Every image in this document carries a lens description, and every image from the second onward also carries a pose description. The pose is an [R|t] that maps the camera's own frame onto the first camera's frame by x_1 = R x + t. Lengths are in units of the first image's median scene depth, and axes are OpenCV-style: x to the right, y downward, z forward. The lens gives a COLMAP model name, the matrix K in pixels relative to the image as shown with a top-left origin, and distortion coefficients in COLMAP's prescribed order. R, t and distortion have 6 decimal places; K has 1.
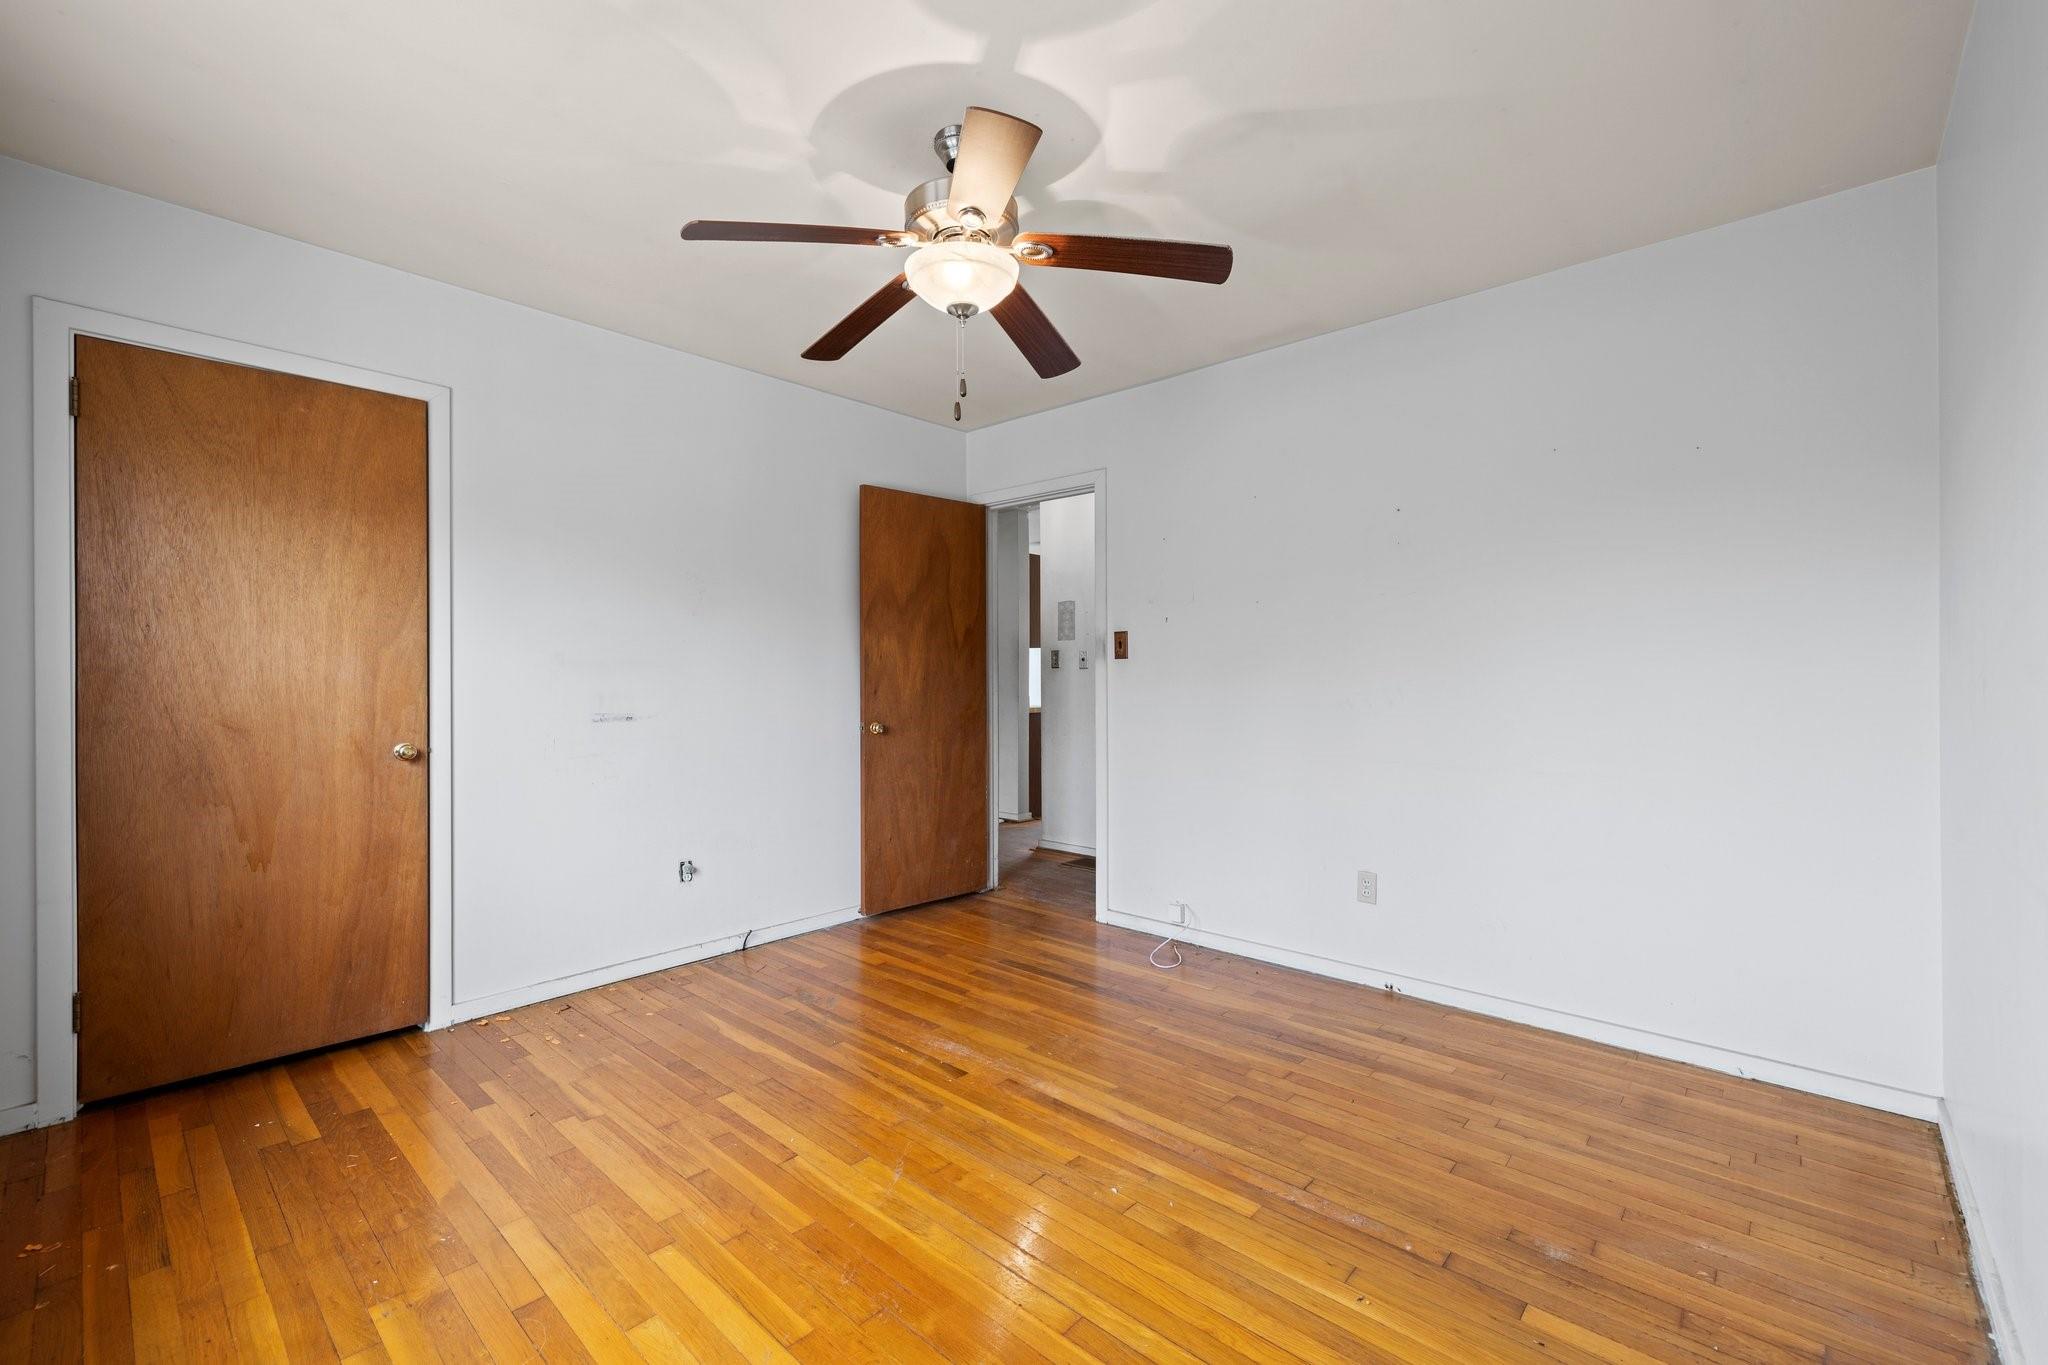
lens RADIAL K [[873.2, 0, 1024.8], [0, 873.2, 679.6], [0, 0, 1]] dist [0.005165, 0.000291]
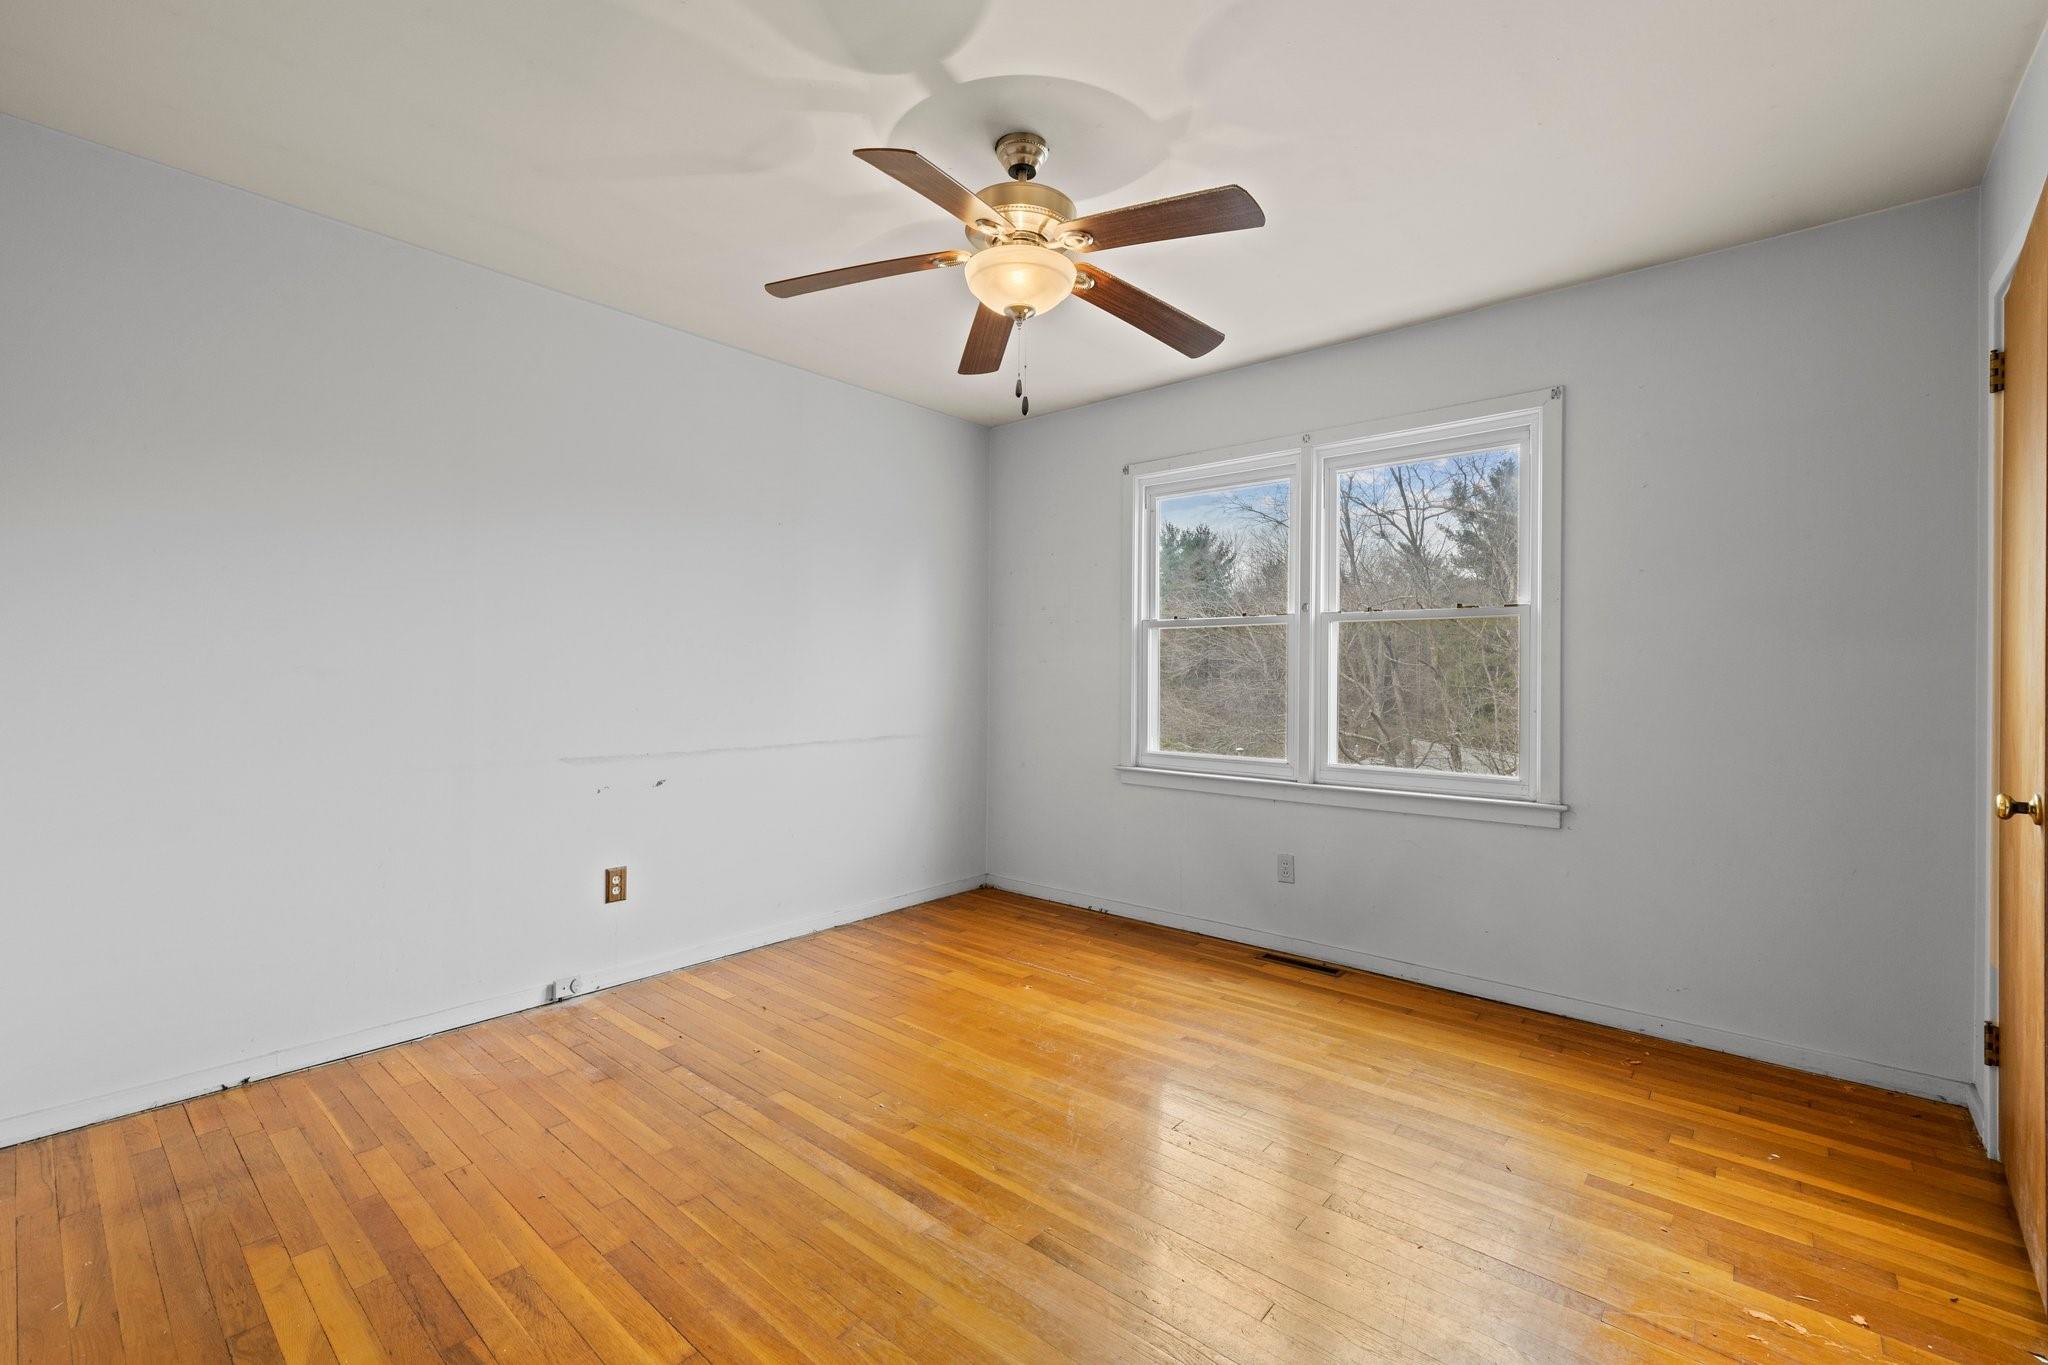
lens RADIAL K [[873.2, 0, 1023.9], [0, 873.2, 678.2], [0, 0, 1]] dist [0.005165, 0.000291]
pose [[-0.999481, -0.004155, -0.031952, -0.041311], [-0.004396, 0.999963, 0.007456, -0.002983], [0.031919, 0.007593, -0.999462, 1.831614]]
